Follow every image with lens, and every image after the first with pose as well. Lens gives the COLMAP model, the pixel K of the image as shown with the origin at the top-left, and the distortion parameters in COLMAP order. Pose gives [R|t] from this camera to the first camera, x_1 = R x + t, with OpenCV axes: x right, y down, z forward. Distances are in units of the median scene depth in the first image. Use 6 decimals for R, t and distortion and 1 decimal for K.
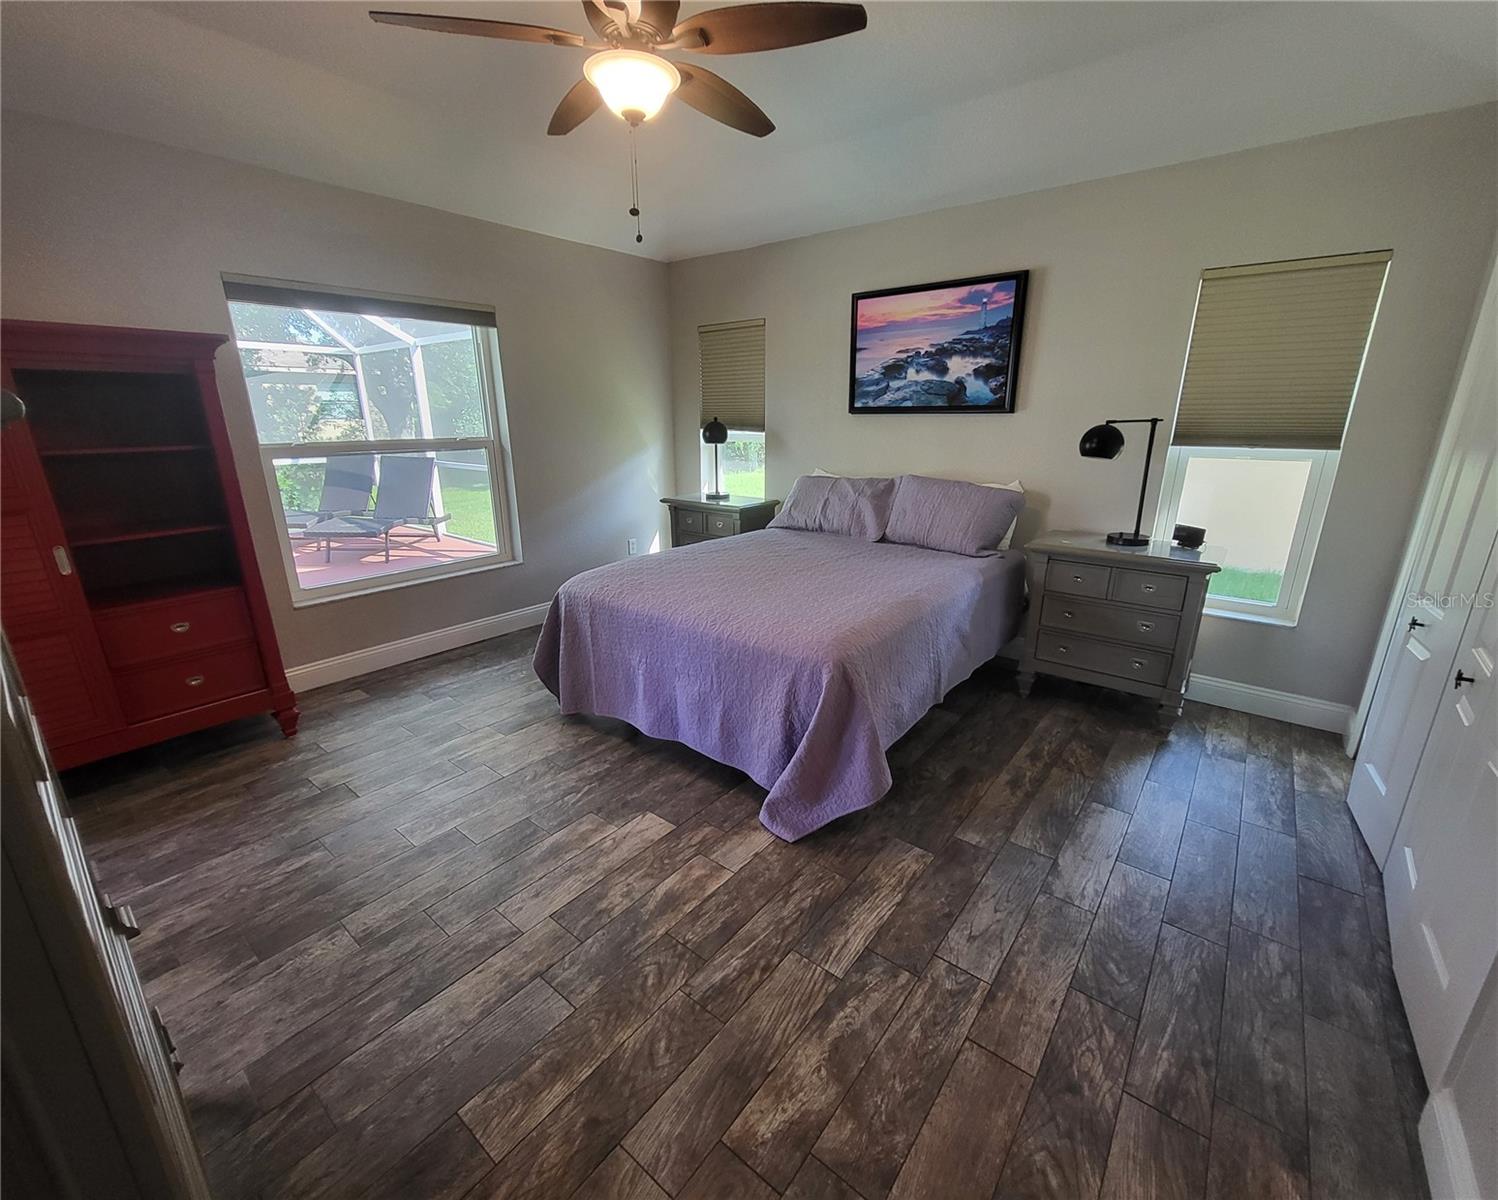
lens RADIAL K [[630.7, 0, 743.2], [0, 630.7, 601.8], [0, 0, 1]] dist [0.002347, 0.001687]
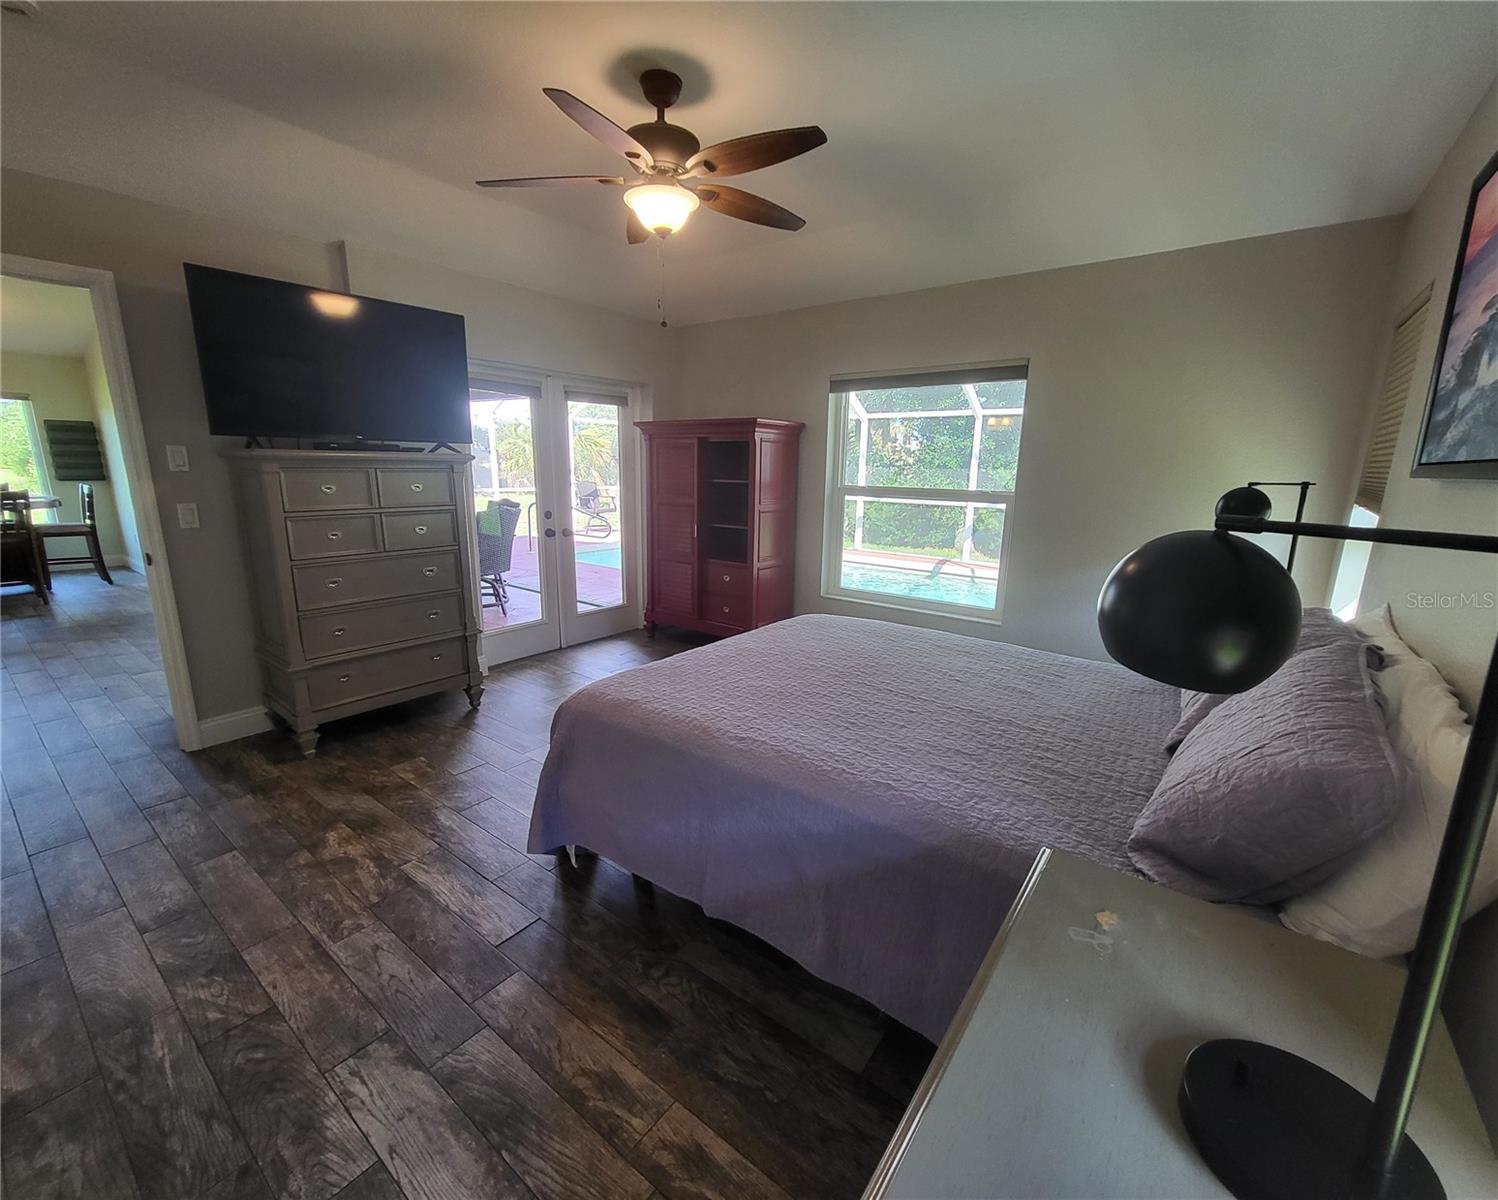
lens RADIAL K [[630.7, 0, 744.2], [0, 630.7, 594.4], [0, 0, 1]] dist [0.002347, 0.001687]
pose [[0.030763, 0.207250, -0.977804, 1.336994], [-0.303140, 0.934126, 0.188455, -0.413459], [0.952449, 0.290615, 0.091562, 1.369097]]
